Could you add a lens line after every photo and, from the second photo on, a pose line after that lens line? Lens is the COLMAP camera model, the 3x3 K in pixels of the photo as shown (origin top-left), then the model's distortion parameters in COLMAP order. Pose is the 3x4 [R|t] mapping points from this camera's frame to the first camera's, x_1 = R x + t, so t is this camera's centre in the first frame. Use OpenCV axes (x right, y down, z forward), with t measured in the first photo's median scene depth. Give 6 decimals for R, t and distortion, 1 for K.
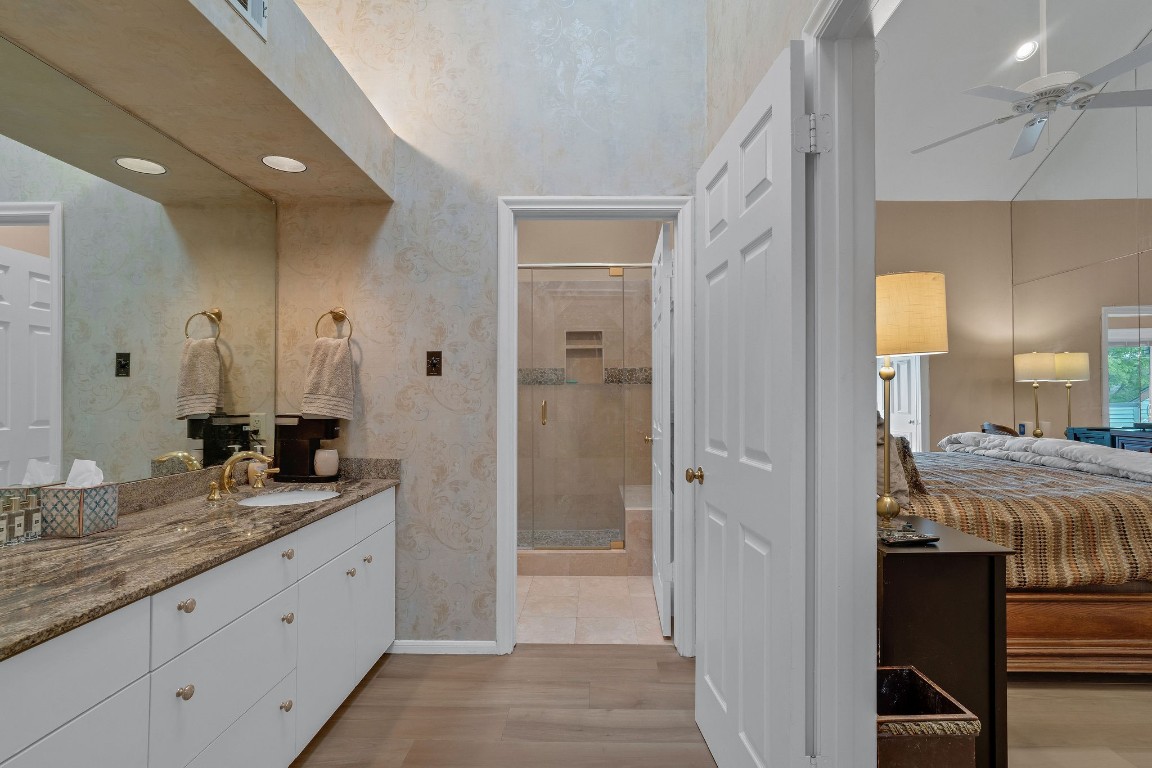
lens RADIAL K [[538.0, 0, 598.6], [0, 538.0, 390.2], [0, 0, 1]] dist [-0.021002, 0.008850]
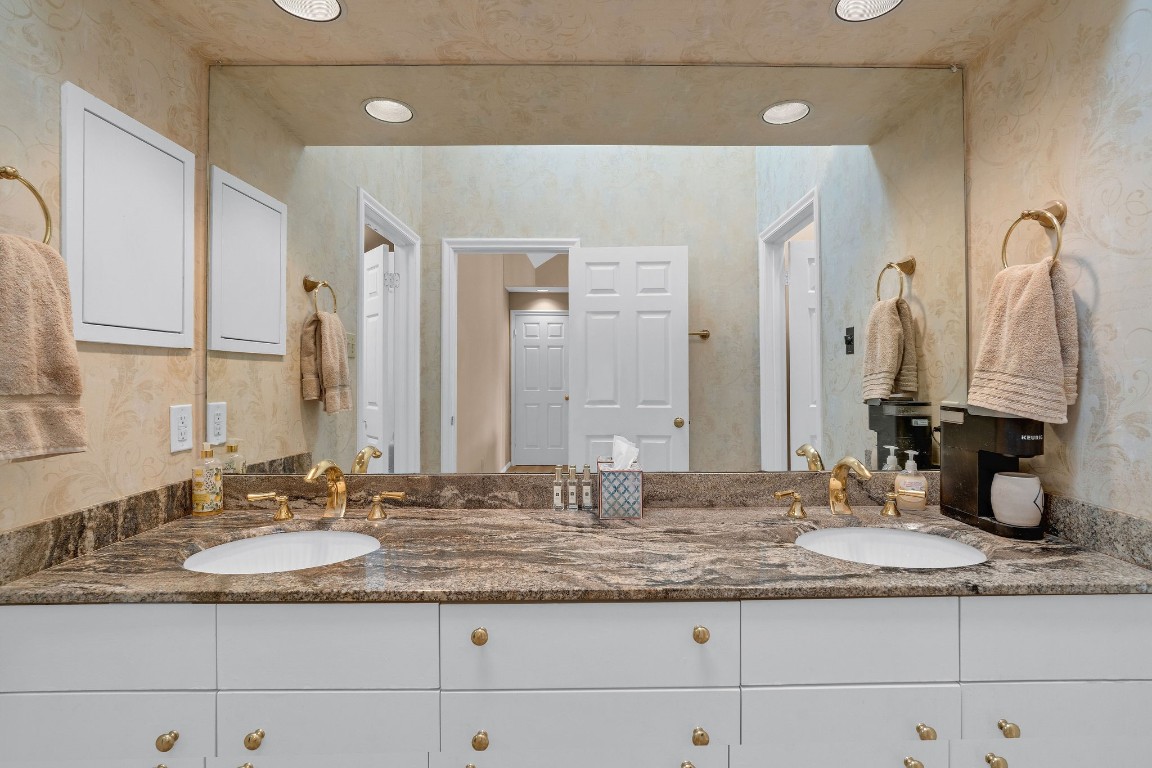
lens RADIAL K [[554.6, 0, 590.9], [0, 554.6, 371.3], [0, 0, 1]] dist [-0.015278, 0.004370]
pose [[0.007362, -0.010109, -0.999922, 0.036290], [0.016564, 0.999813, -0.009986, 0.005973], [0.999836, -0.016489, 0.007528, 0.556616]]
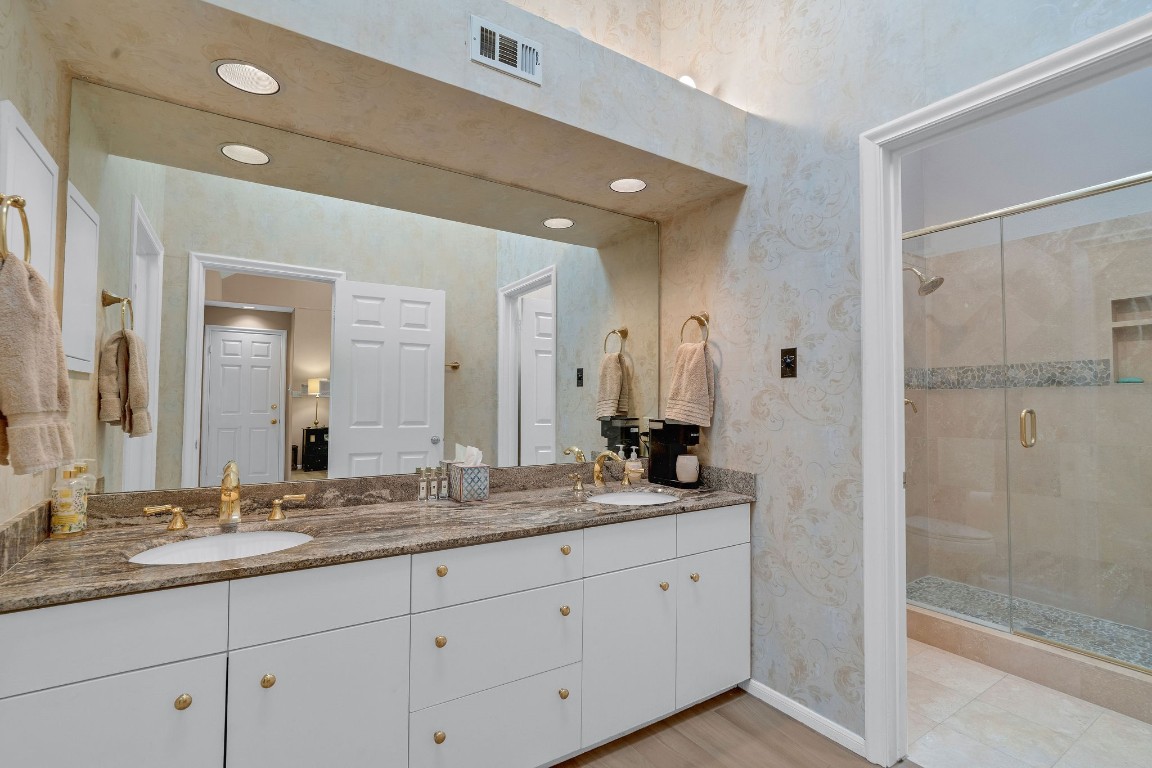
lens RADIAL K [[538.0, 0, 582.7], [0, 538.0, 384.6], [0, 0, 1]] dist [-0.021002, 0.008850]
pose [[0.549766, -0.023435, -0.834990, 0.214101], [0.003732, 0.999665, -0.025600, 0.003878], [0.835311, 0.010958, 0.549669, 0.279391]]
